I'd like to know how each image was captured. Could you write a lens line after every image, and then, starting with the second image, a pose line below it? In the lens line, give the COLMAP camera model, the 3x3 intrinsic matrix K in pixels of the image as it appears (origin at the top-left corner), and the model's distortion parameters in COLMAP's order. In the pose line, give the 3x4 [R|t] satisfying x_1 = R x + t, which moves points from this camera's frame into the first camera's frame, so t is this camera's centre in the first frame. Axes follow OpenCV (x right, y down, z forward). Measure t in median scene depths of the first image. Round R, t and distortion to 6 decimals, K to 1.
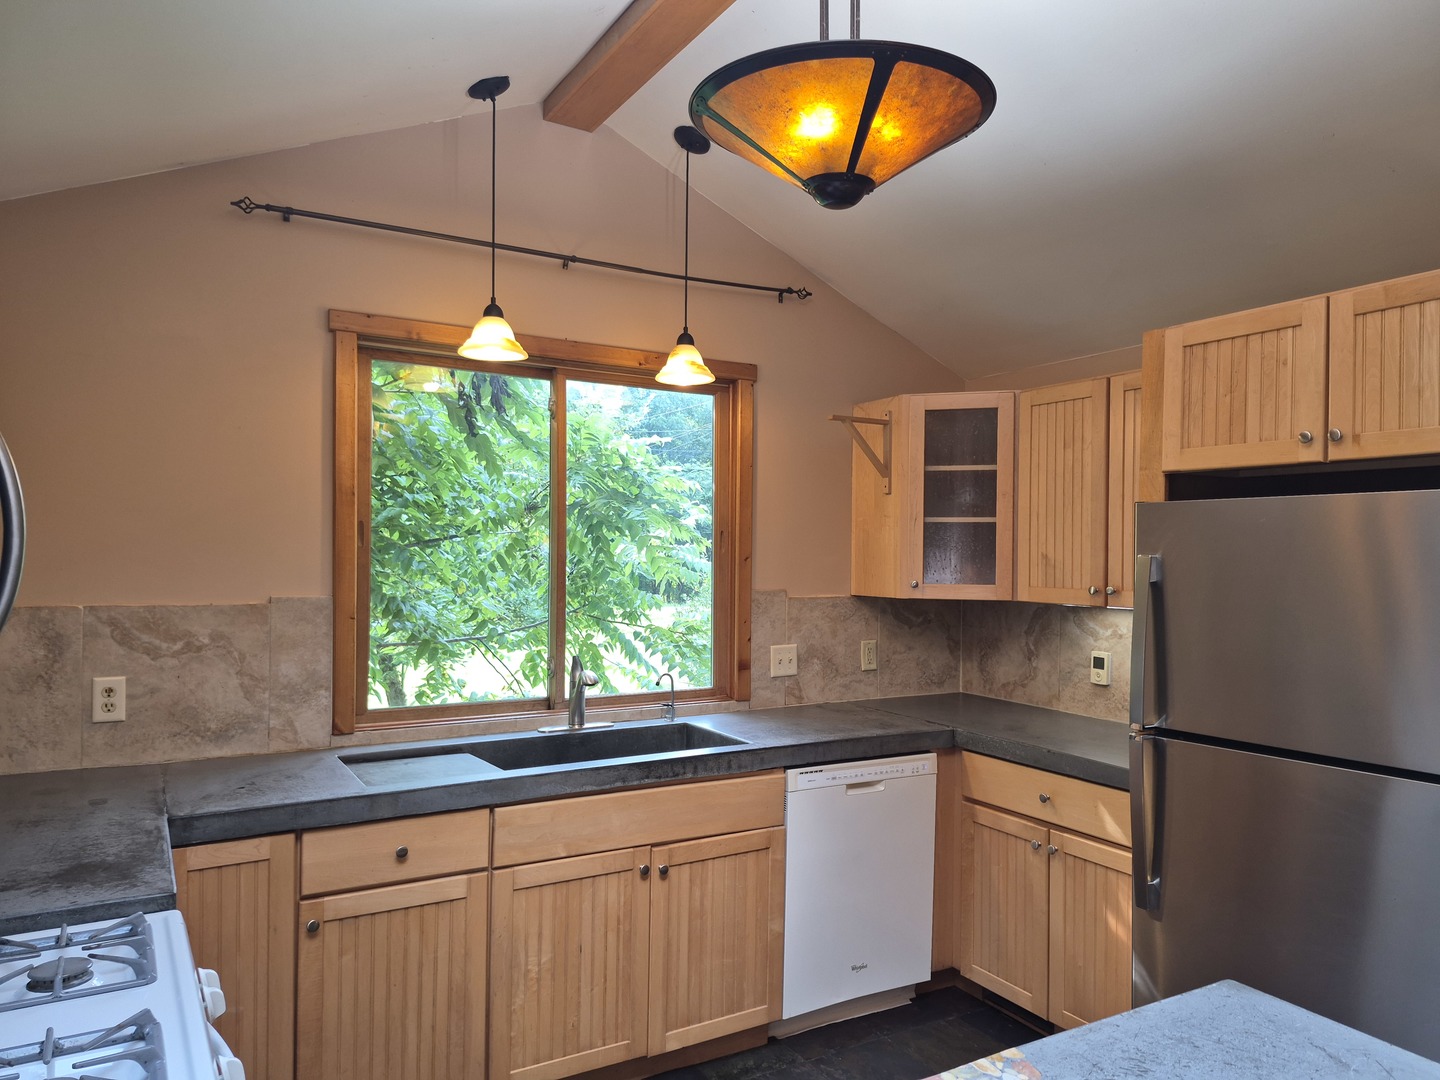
lens RADIAL K [[1003.9, 0, 720.6], [0, 1003.9, 558.0], [0, 0, 1]] dist [0.074475, -0.073071]
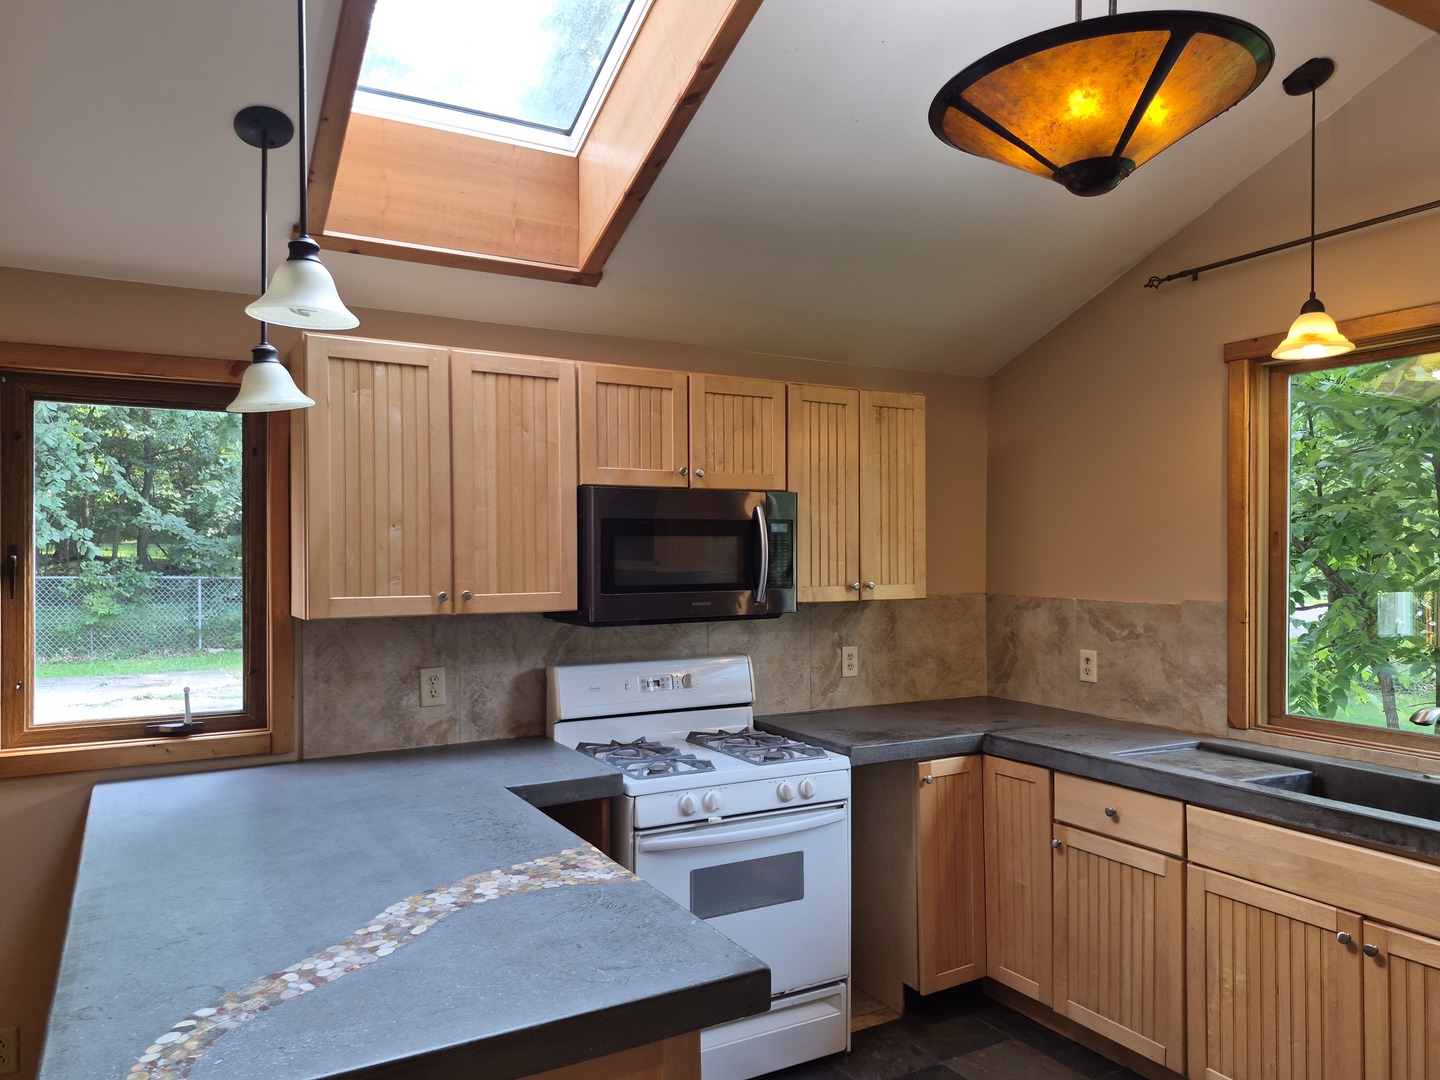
lens RADIAL K [[1003.9, 0, 720.6], [0, 1003.9, 558.0], [0, 0, 1]] dist [0.074475, -0.073071]
pose [[-0.012560, -0.006121, -0.999902, 0.797460], [-0.004921, 0.999970, -0.006060, -0.000179], [0.999909, 0.004845, -0.012589, 0.497344]]
